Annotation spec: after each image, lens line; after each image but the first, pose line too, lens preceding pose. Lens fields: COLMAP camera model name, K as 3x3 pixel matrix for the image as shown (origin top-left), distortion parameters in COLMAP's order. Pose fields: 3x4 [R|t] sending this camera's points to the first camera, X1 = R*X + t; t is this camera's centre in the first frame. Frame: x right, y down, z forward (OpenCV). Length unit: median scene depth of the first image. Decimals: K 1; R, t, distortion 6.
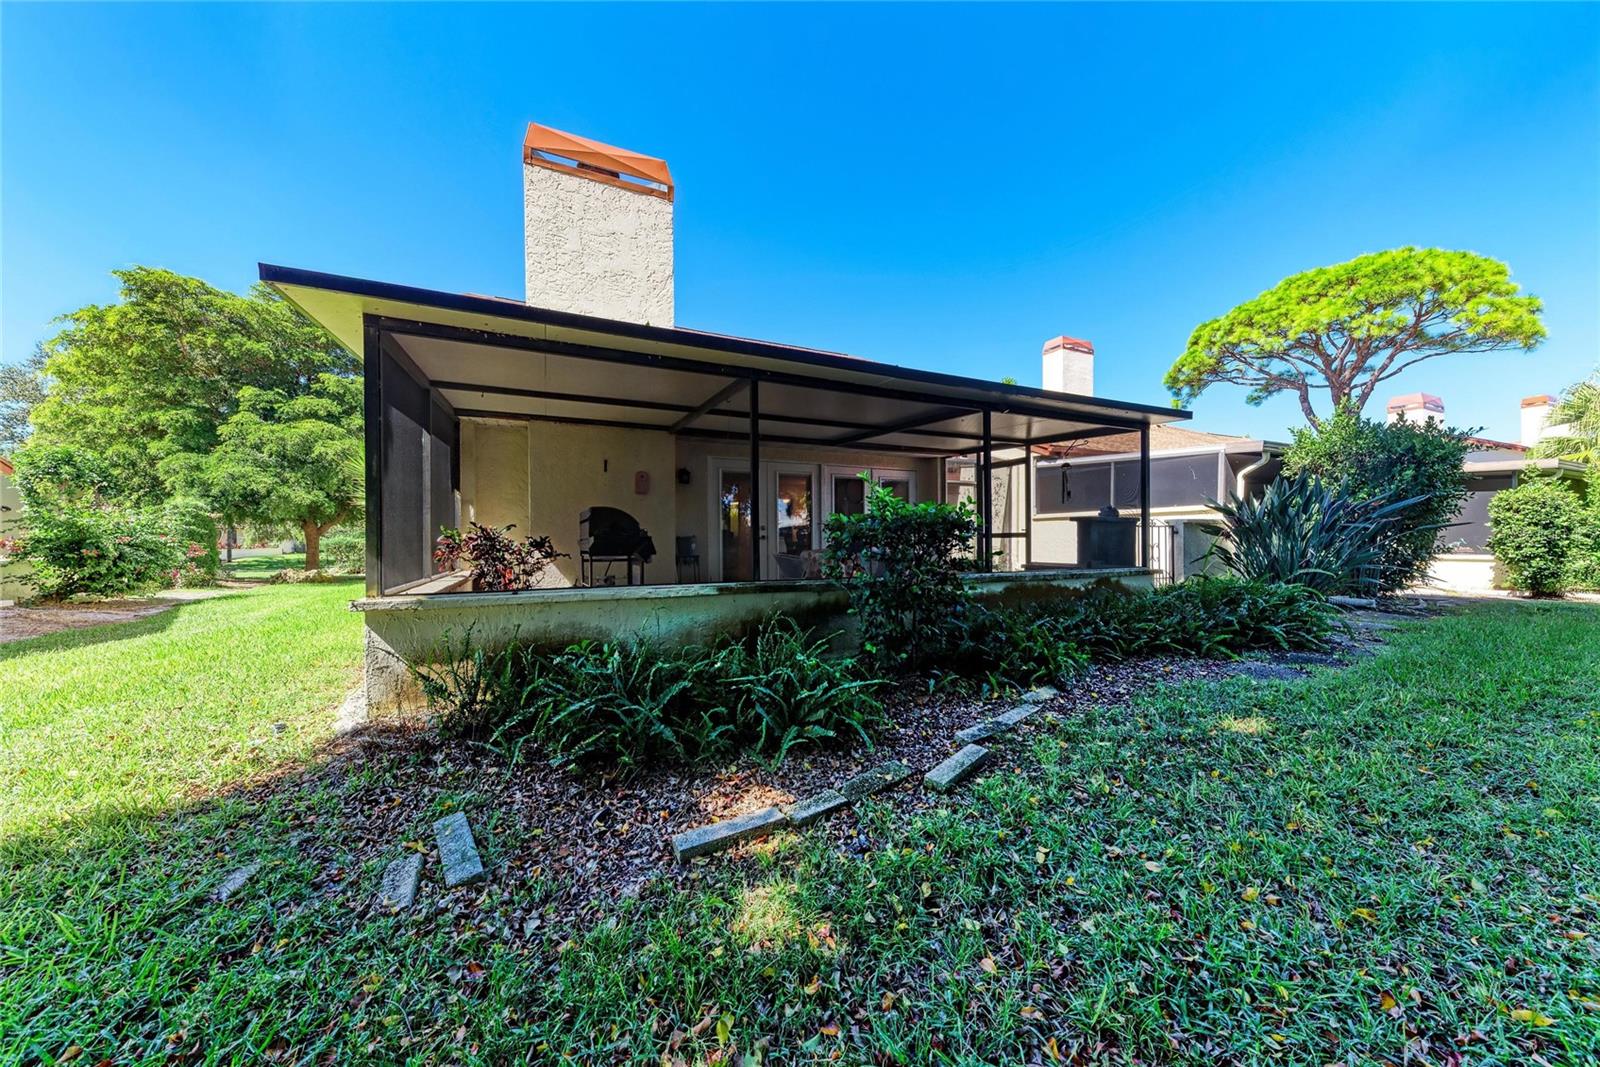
lens RADIAL K [[568.0, 0, 803.3], [0, 568.0, 540.8], [0, 0, 1]] dist [0.001104, -0.000014]
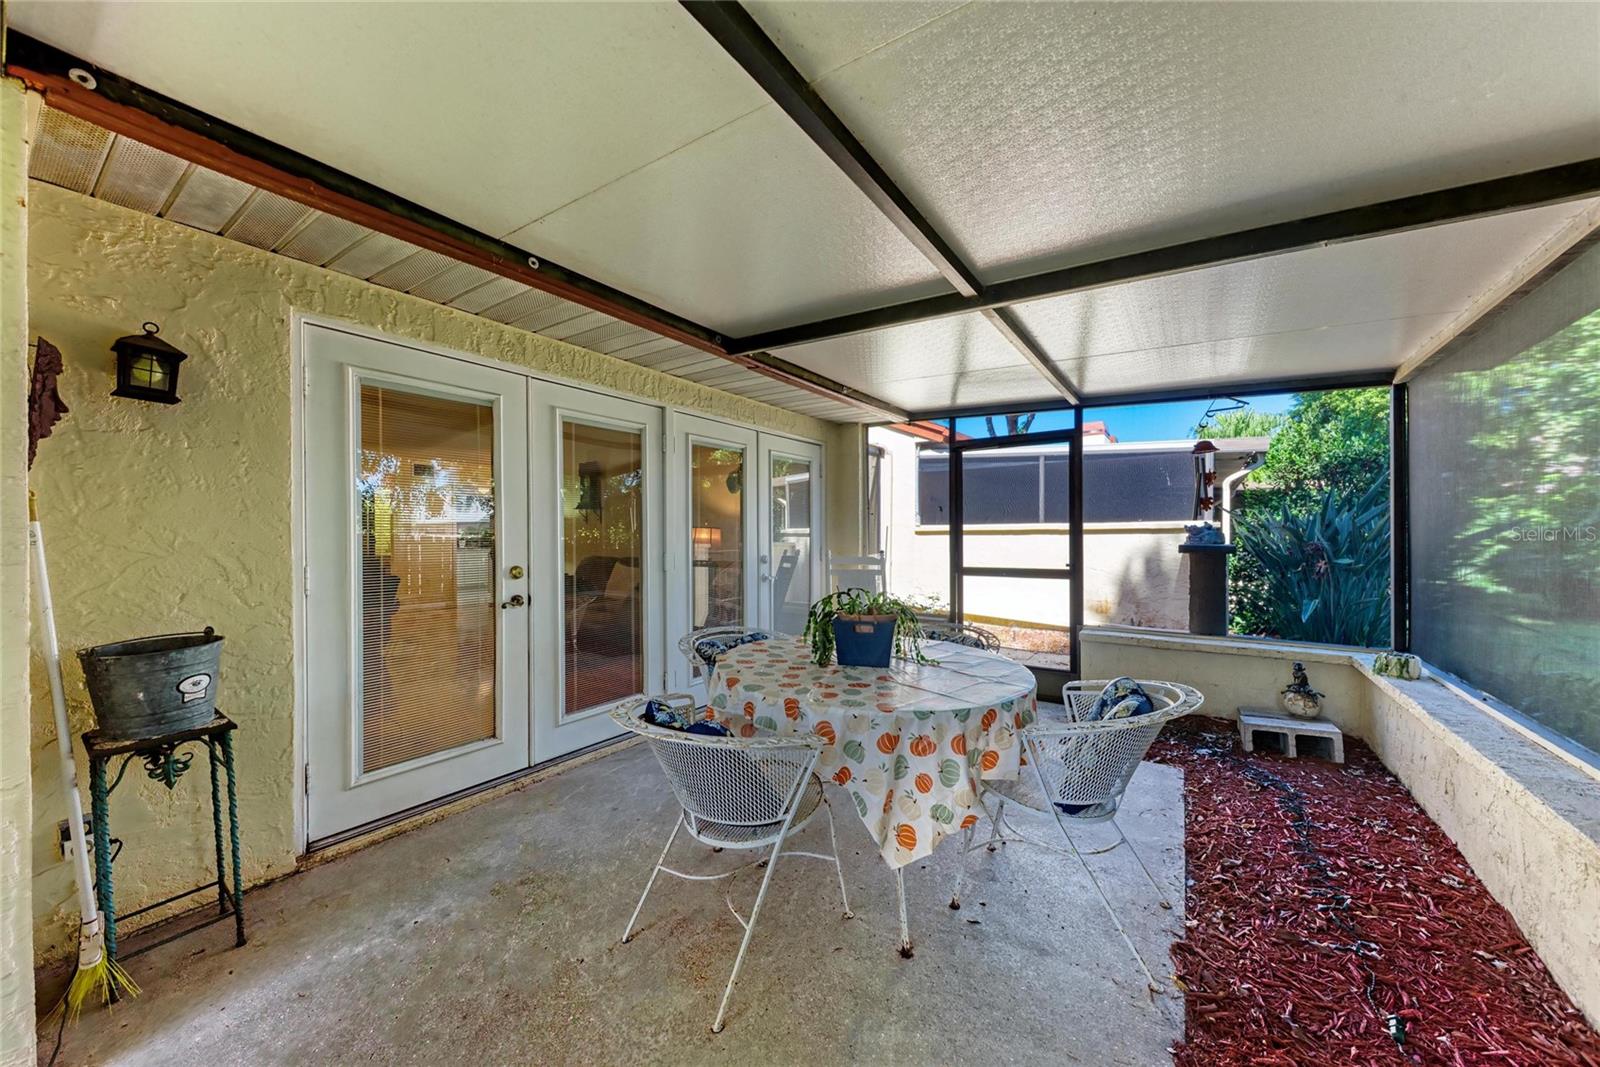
lens RADIAL K [[582.4, 0, 798.9], [0, 582.4, 537.0], [0, 0, 1]] dist [0.001100, 0.000015]
pose [[0.873513, 0.003805, 0.486786, -0.076475], [-0.003494, 0.999993, -0.001547, -0.036175], [-0.486788, -0.000350, 0.873520, 0.526463]]
